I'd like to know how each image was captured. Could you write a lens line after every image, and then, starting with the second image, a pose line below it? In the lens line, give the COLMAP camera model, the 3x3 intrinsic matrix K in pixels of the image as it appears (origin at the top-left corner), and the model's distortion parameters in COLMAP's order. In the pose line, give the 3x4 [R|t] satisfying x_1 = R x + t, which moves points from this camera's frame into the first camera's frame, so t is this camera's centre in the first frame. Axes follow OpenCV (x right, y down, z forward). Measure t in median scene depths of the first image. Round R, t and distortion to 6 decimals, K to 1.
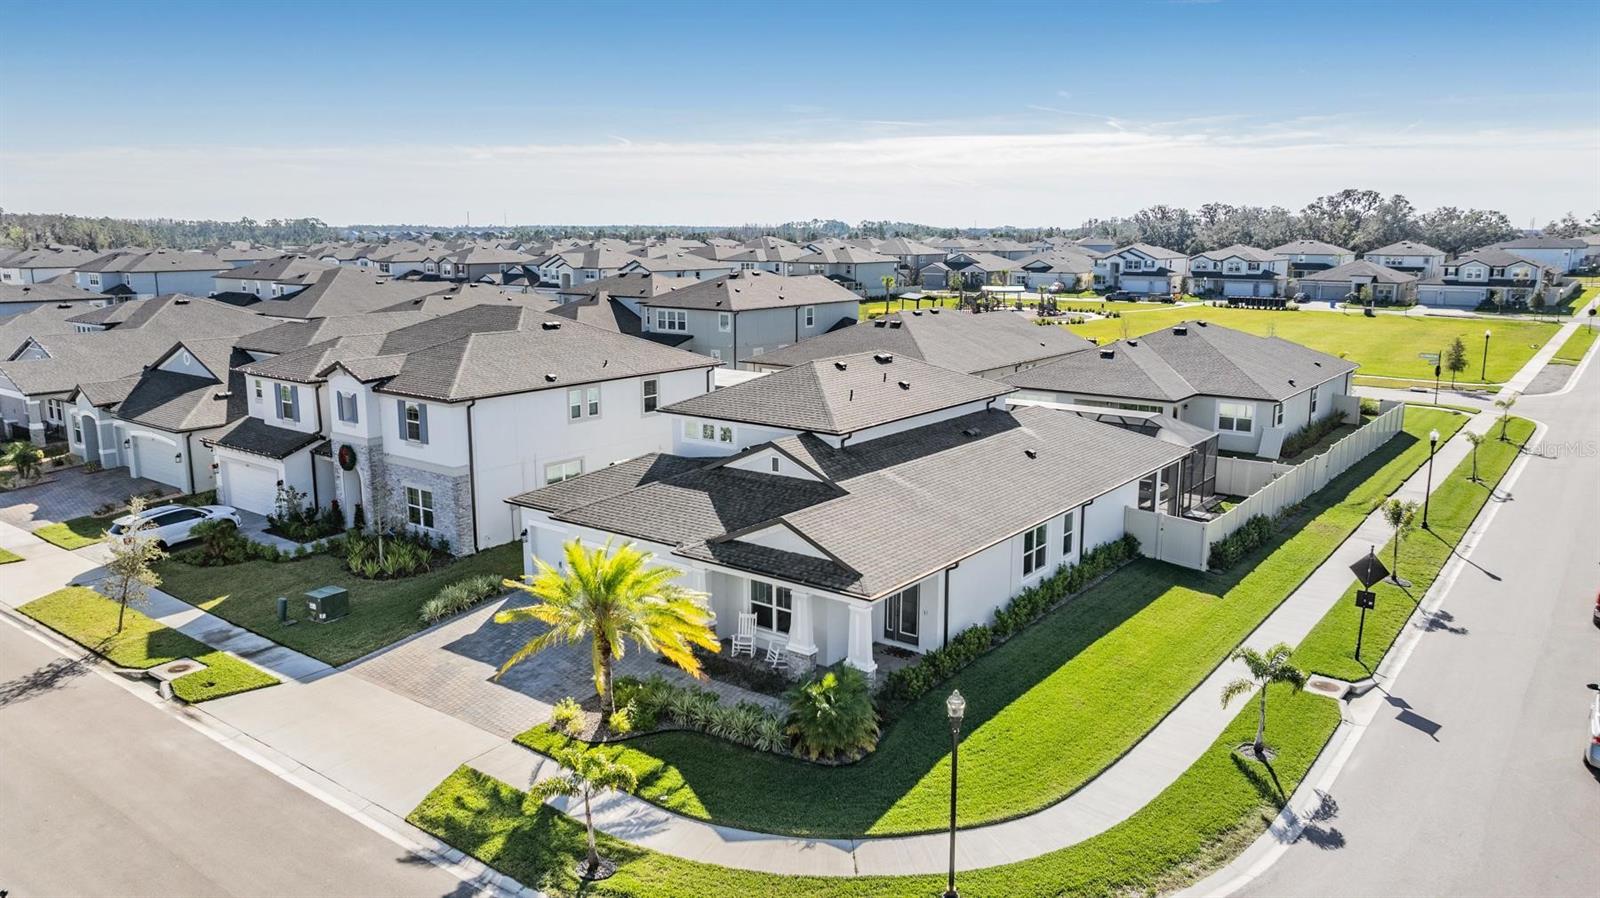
lens RADIAL K [[1120.9, 0, 800.0], [0, 1120.9, 449.0], [0, 0, 1]] dist [-0.021459, -0.001221]
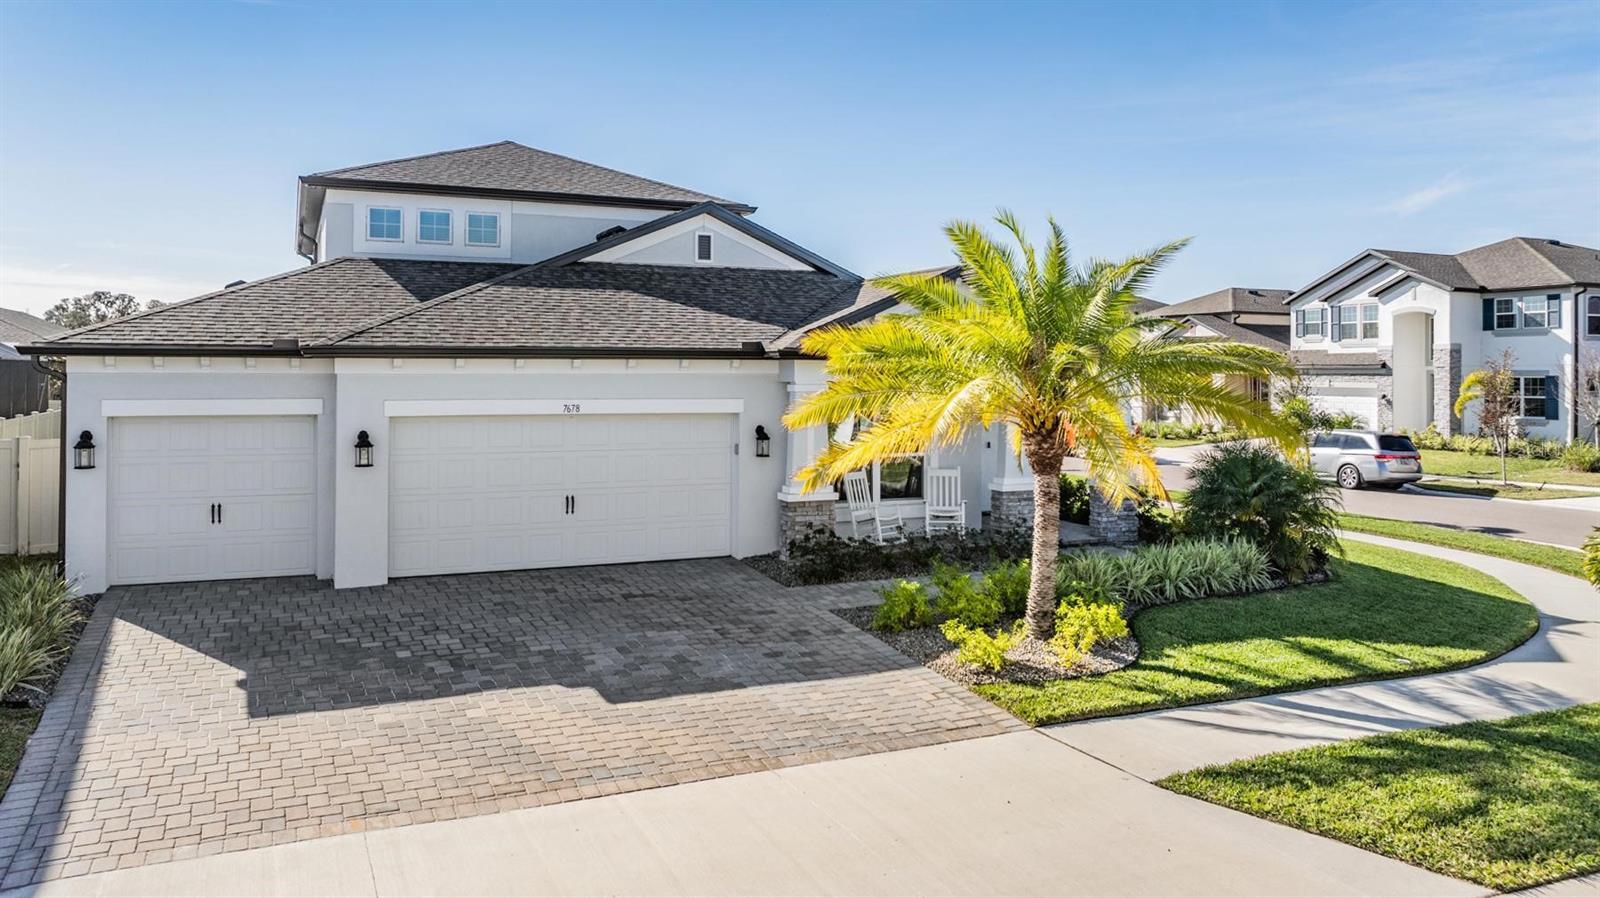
lens RADIAL K [[1146.2, 0, 804.6], [0, 1146.2, 373.3], [0, 0, 1]] dist [-0.022184, 0.002407]
pose [[0.472467, 0.006475, 0.881324, -0.499117], [0.162694, 0.982147, -0.094433, 0.136946], [-0.866202, 0.188003, 0.462979, 0.699163]]
